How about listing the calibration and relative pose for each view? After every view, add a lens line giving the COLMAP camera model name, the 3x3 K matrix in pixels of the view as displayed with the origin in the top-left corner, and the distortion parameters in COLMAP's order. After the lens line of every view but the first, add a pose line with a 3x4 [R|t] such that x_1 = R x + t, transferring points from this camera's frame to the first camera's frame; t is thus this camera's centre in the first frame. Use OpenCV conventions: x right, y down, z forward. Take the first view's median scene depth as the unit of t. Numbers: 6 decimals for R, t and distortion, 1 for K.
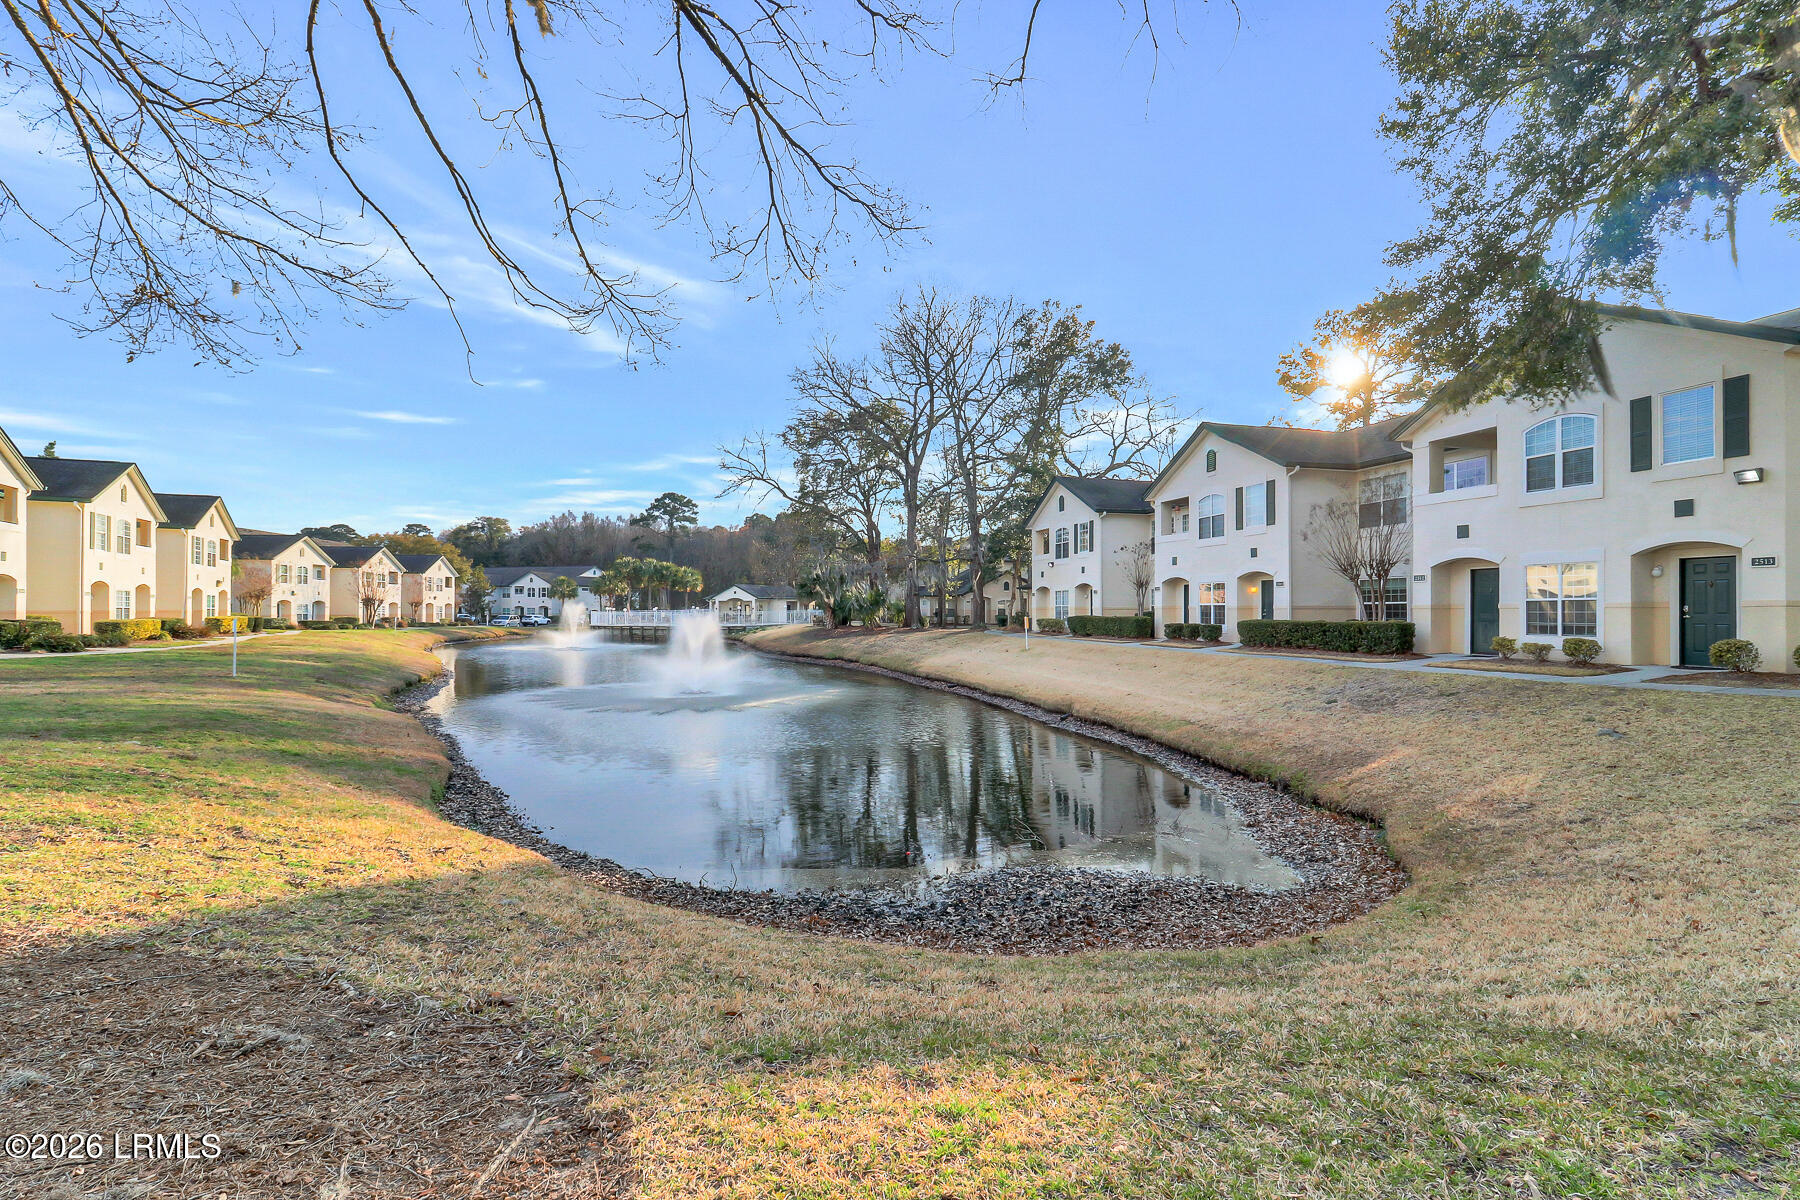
lens RADIAL K [[839.6, 0, 913.0], [0, 839.6, 613.2], [0, 0, 1]] dist [0.019101, -0.015381]
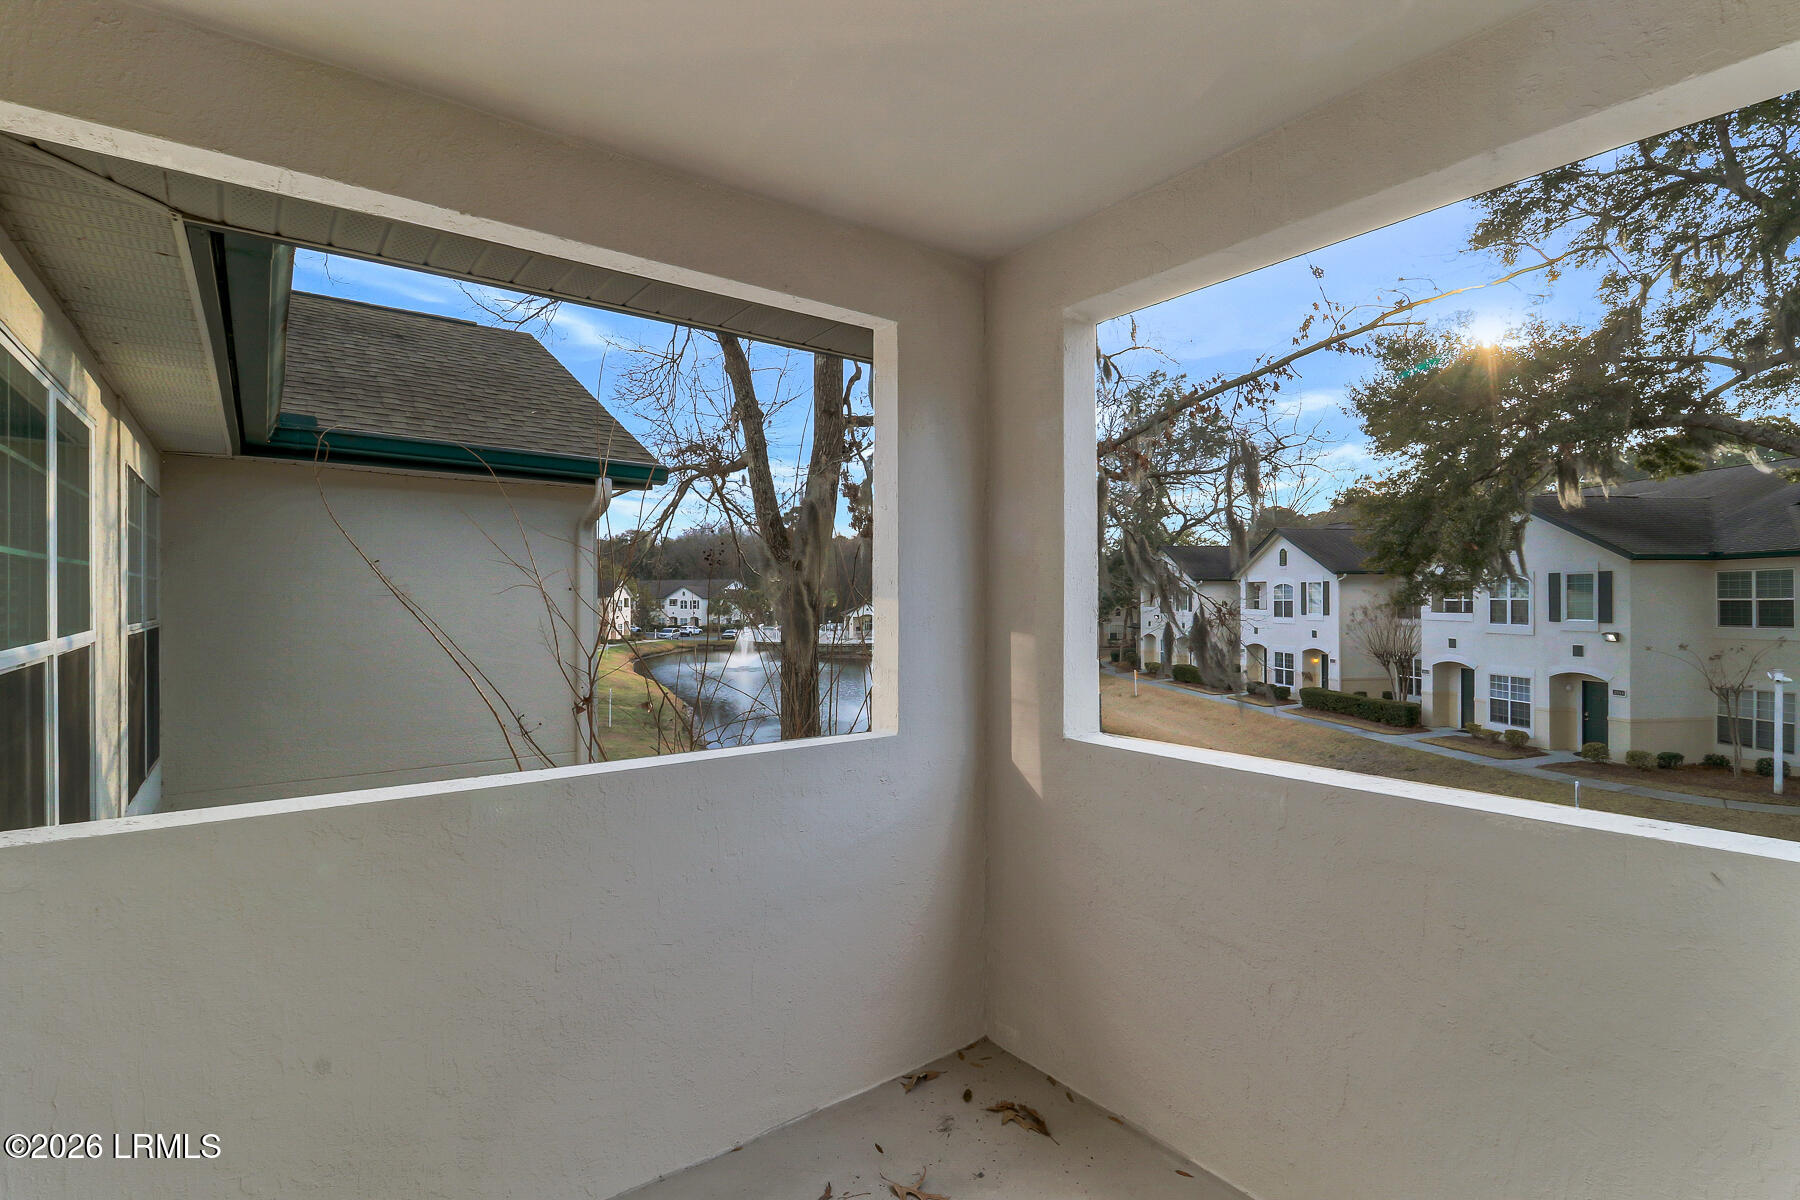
lens RADIAL K [[848.4, 0, 914.0], [0, 848.4, 611.5], [0, 0, 1]] dist [0.021151, -0.016891]
pose [[0.992462, -0.001111, -0.122545, -0.043631], [0.002434, 0.999940, 0.010649, -0.110559], [0.122526, -0.010867, 0.992406, -0.346600]]
